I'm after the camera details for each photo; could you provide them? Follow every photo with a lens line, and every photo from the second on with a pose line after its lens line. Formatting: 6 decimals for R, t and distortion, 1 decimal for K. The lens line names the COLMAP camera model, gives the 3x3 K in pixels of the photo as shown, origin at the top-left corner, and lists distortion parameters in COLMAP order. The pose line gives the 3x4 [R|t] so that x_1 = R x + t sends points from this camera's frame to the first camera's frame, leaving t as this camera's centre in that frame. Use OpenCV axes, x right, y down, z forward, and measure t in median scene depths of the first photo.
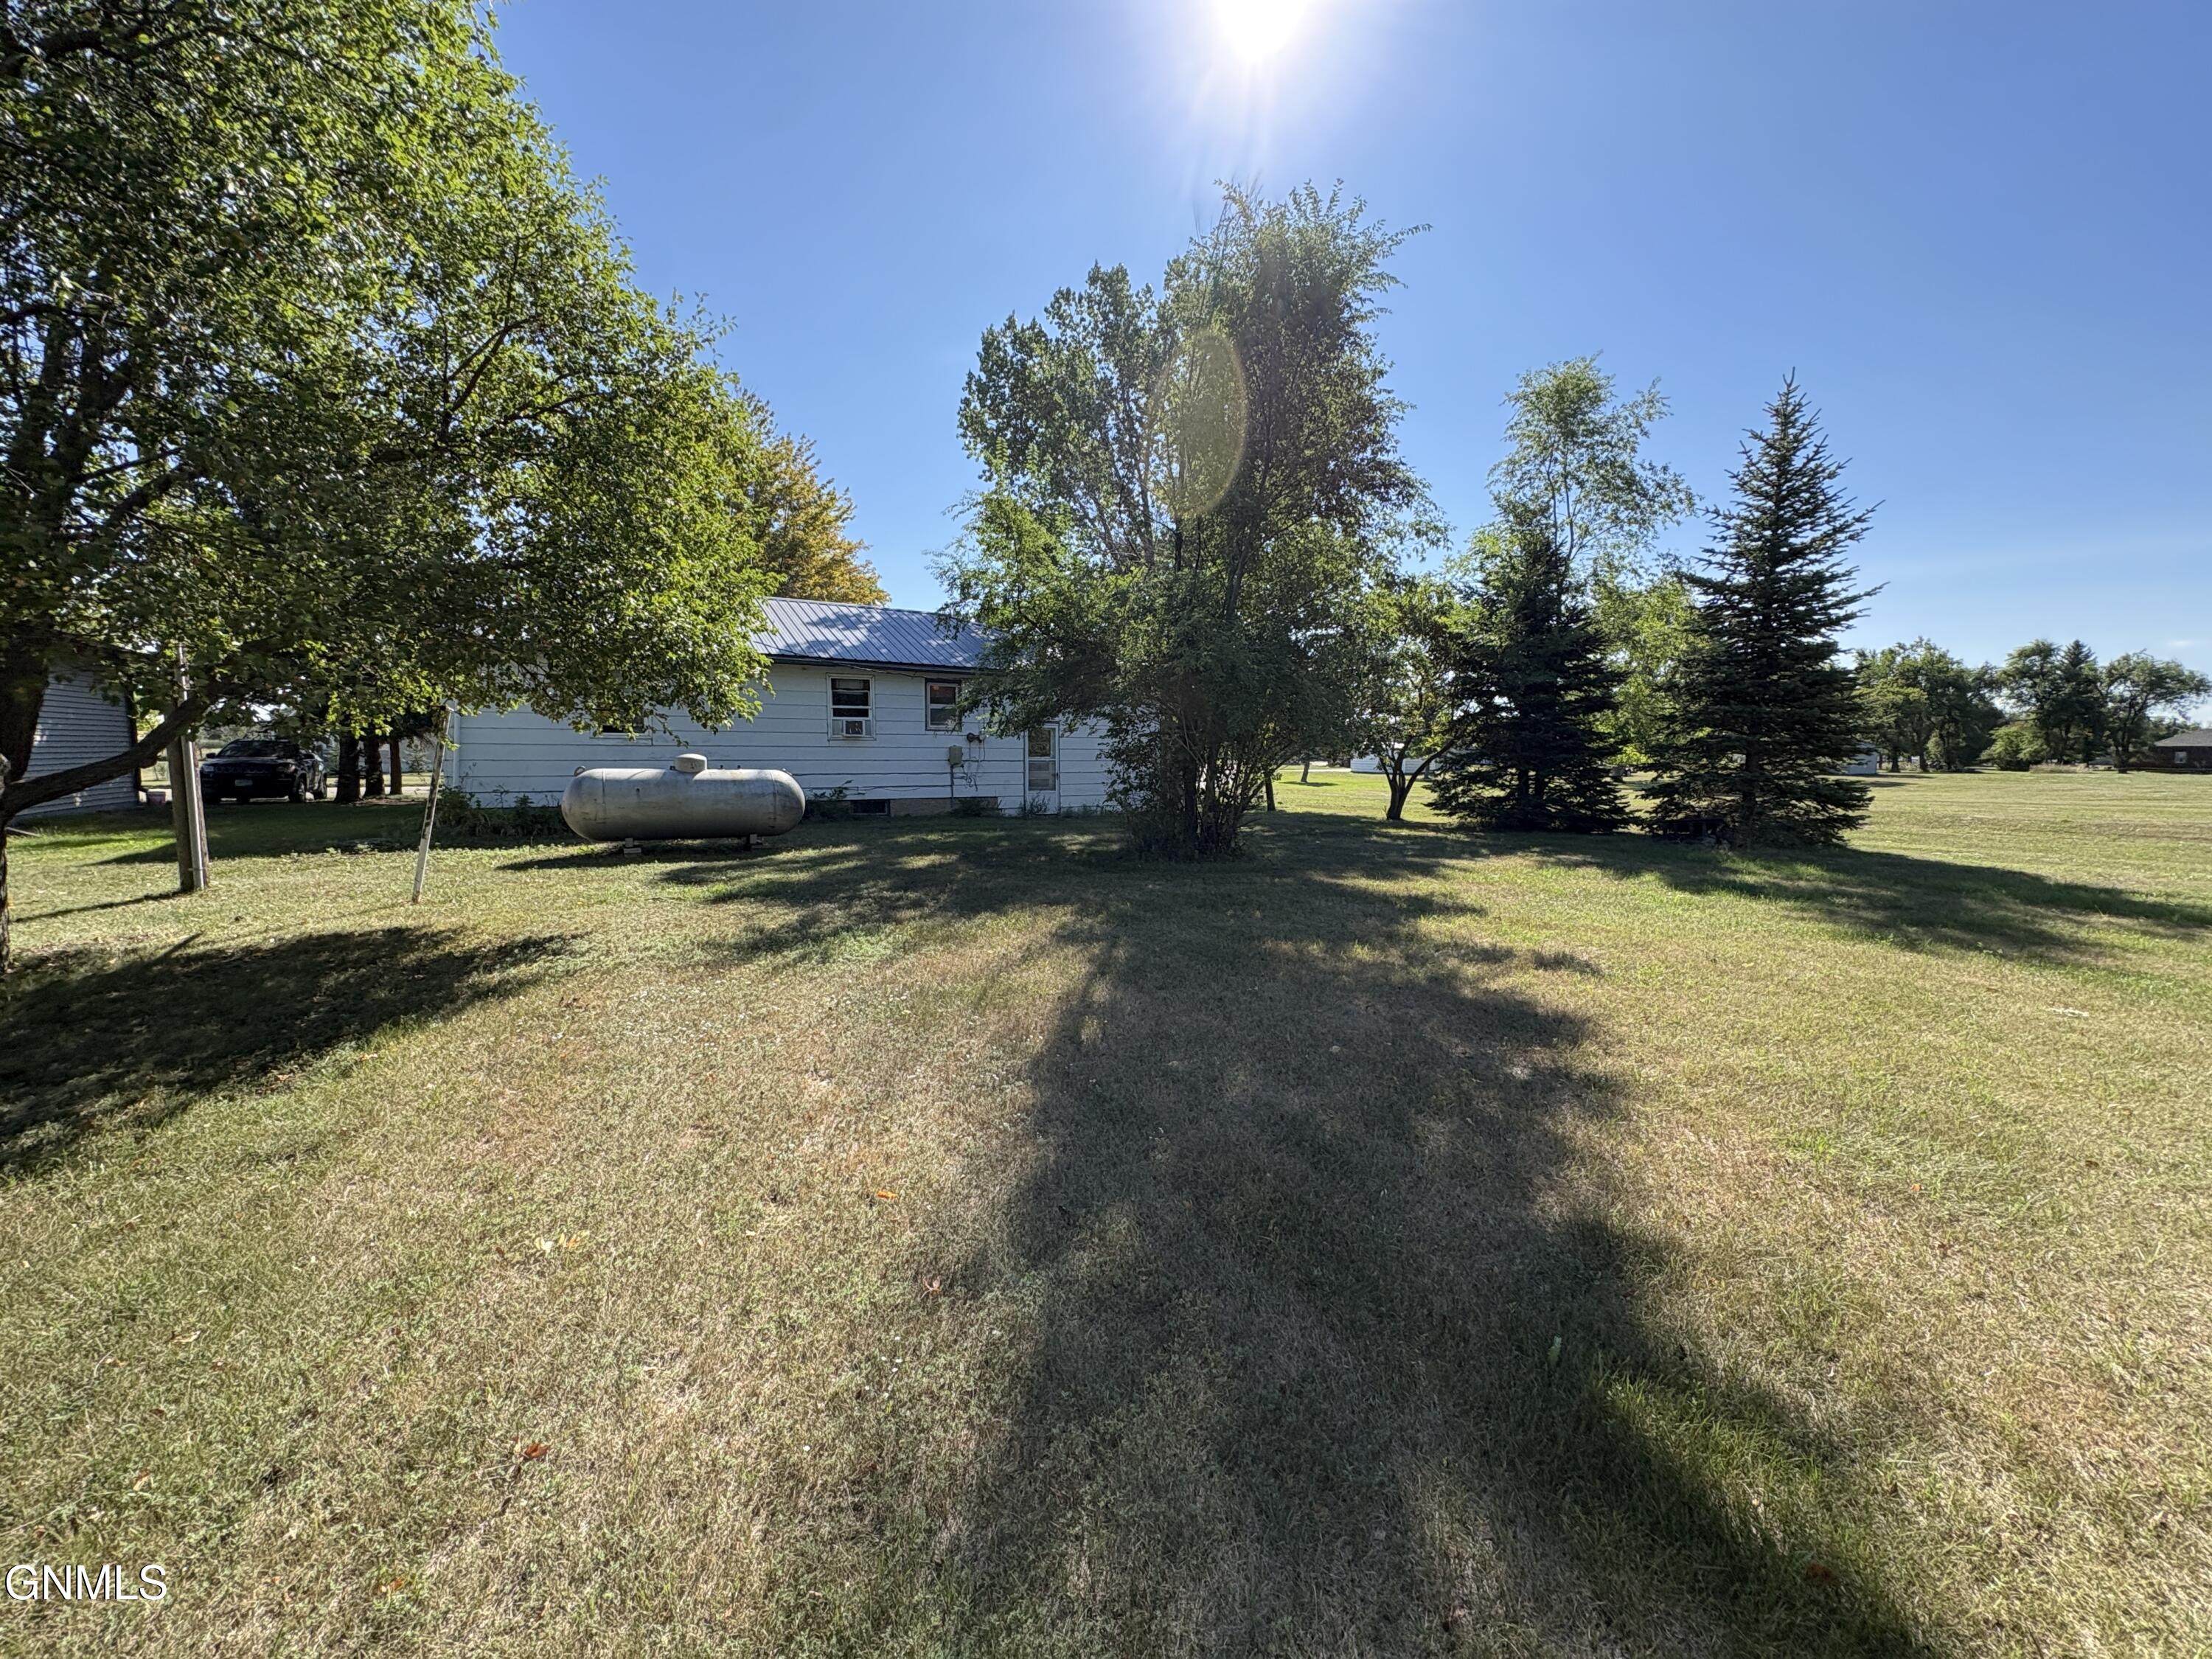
lens RADIAL K [[887.1, 0, 1106.0], [0, 887.1, 829.5], [0, 0, 1]] dist [0.001322, 0.000270]
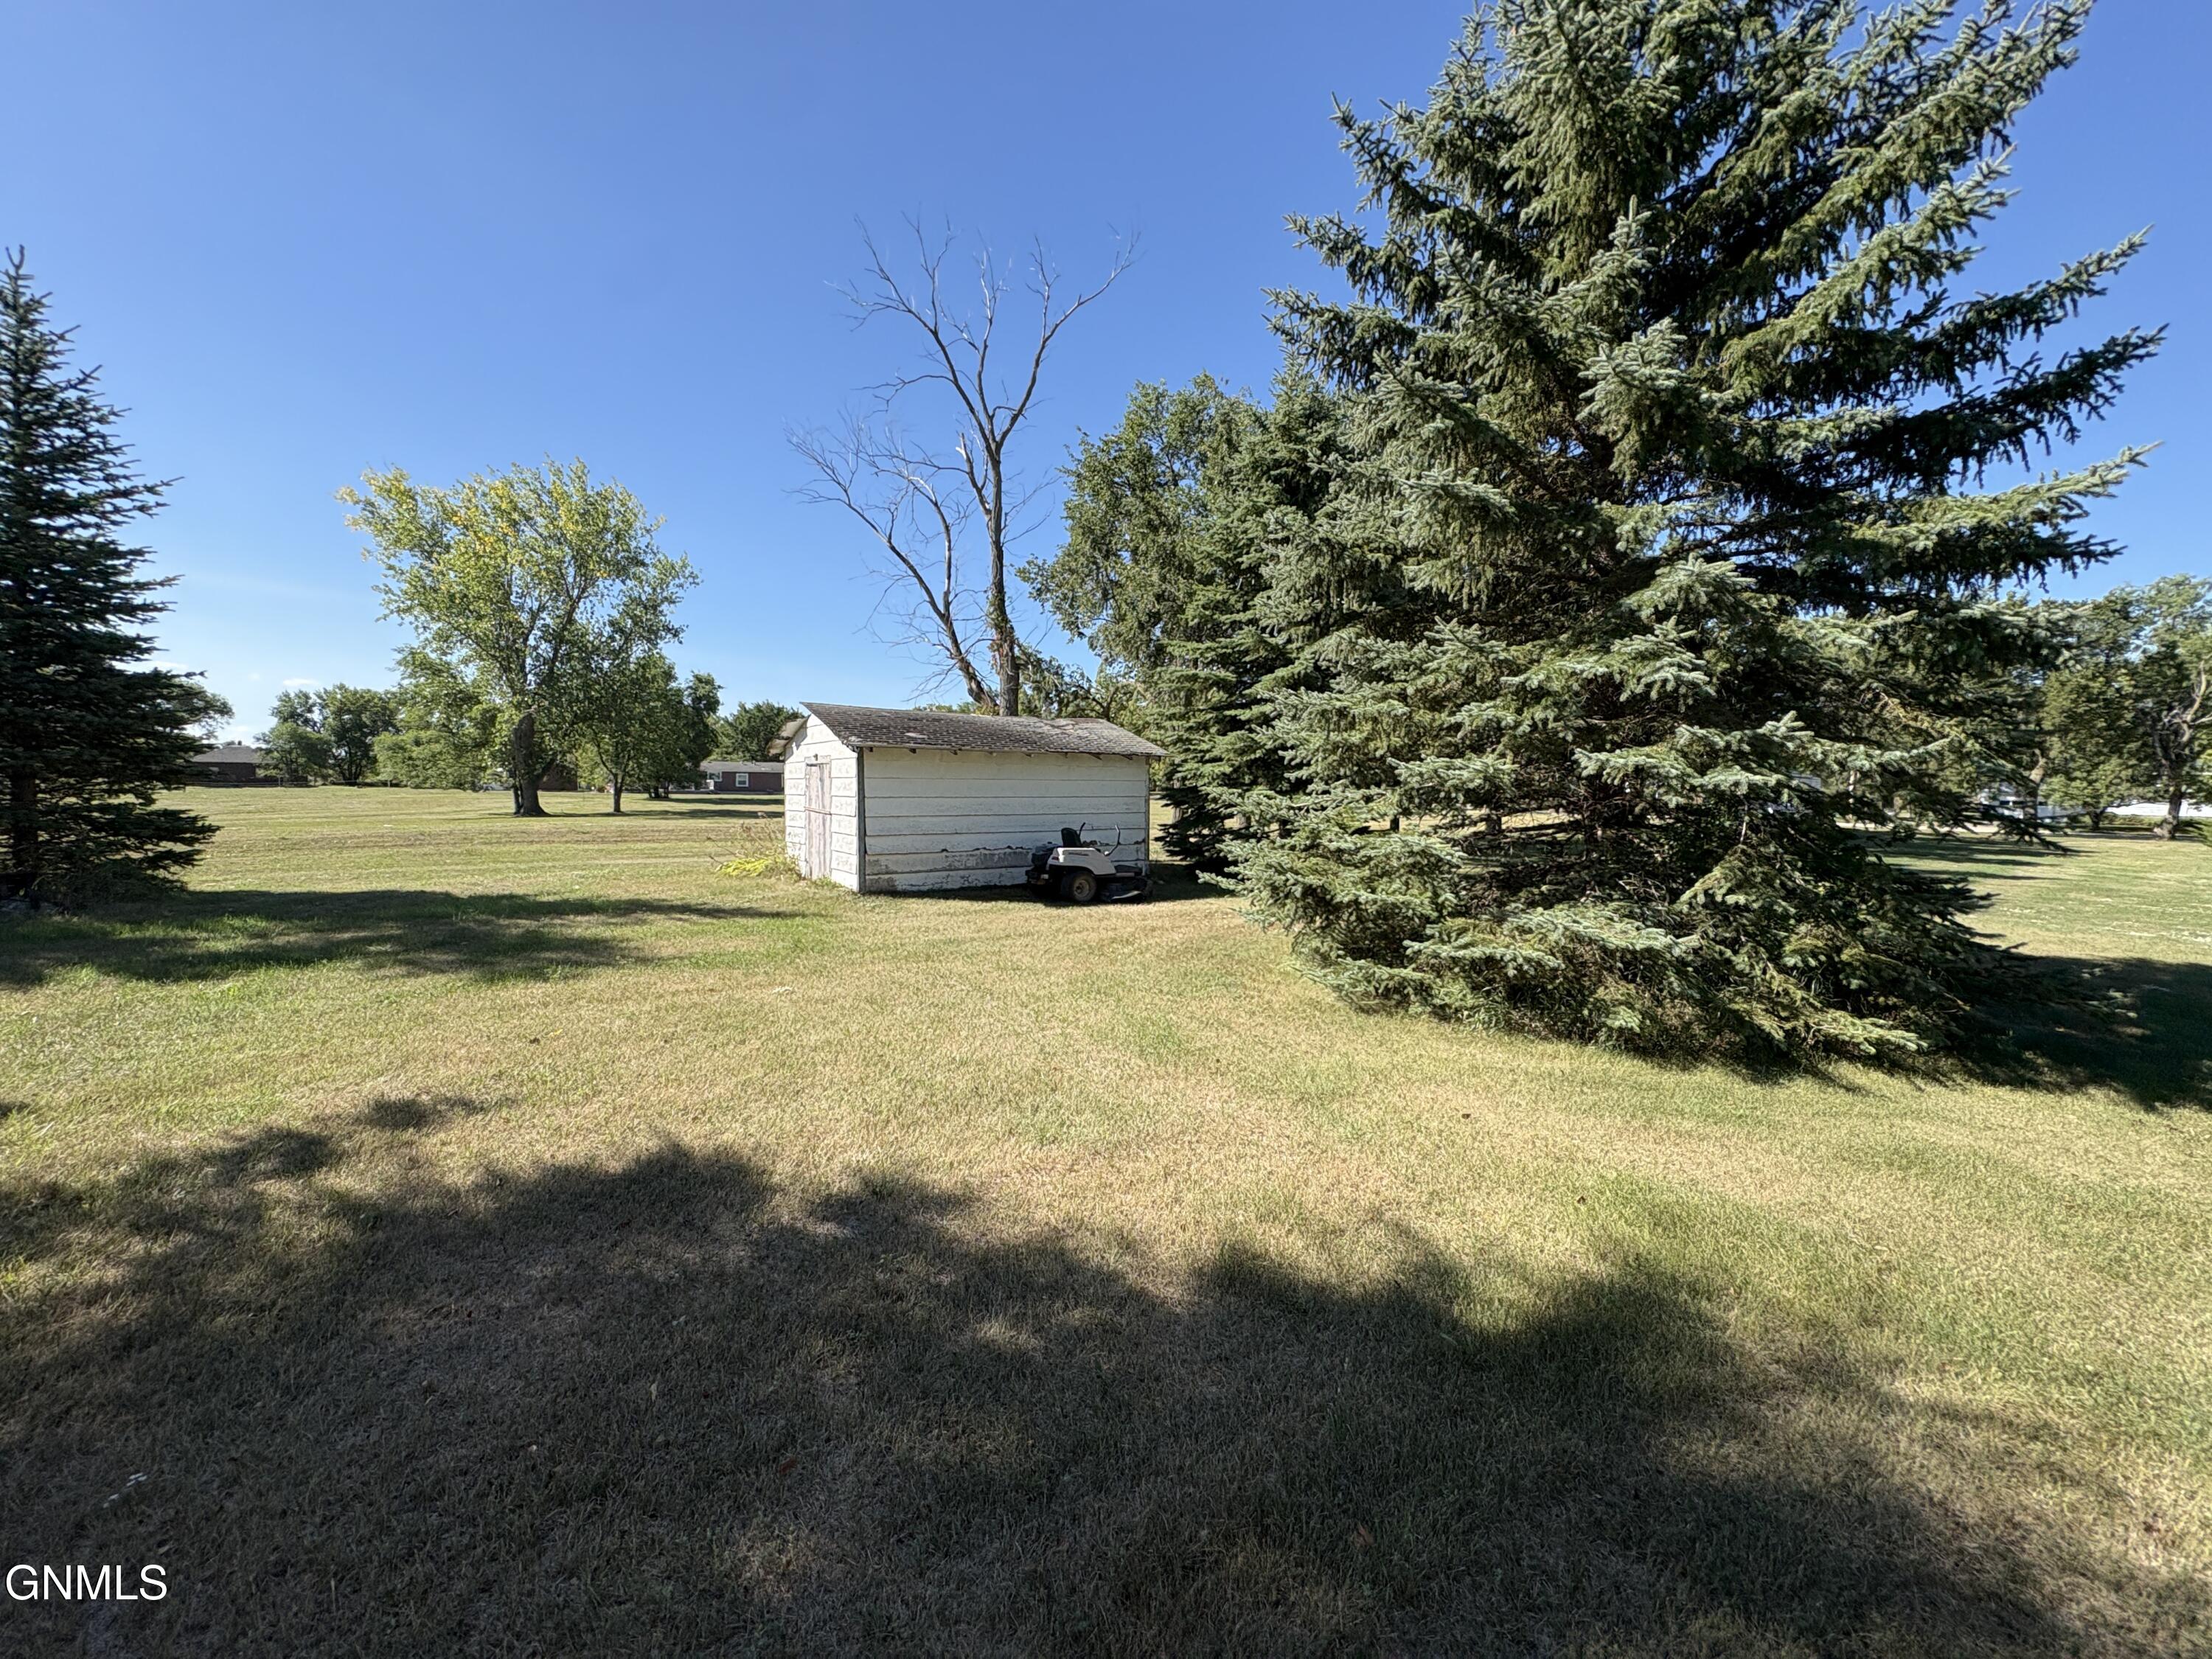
lens RADIAL K [[887.1, 0, 1106.0], [0, 887.1, 829.5], [0, 0, 1]] dist [0.001322, 0.000270]
pose [[-0.132302, -0.054168, 0.989728, -0.092802], [0.067241, 0.995715, 0.063484, -0.030900], [-0.988926, 0.074949, -0.128093, 0.259248]]
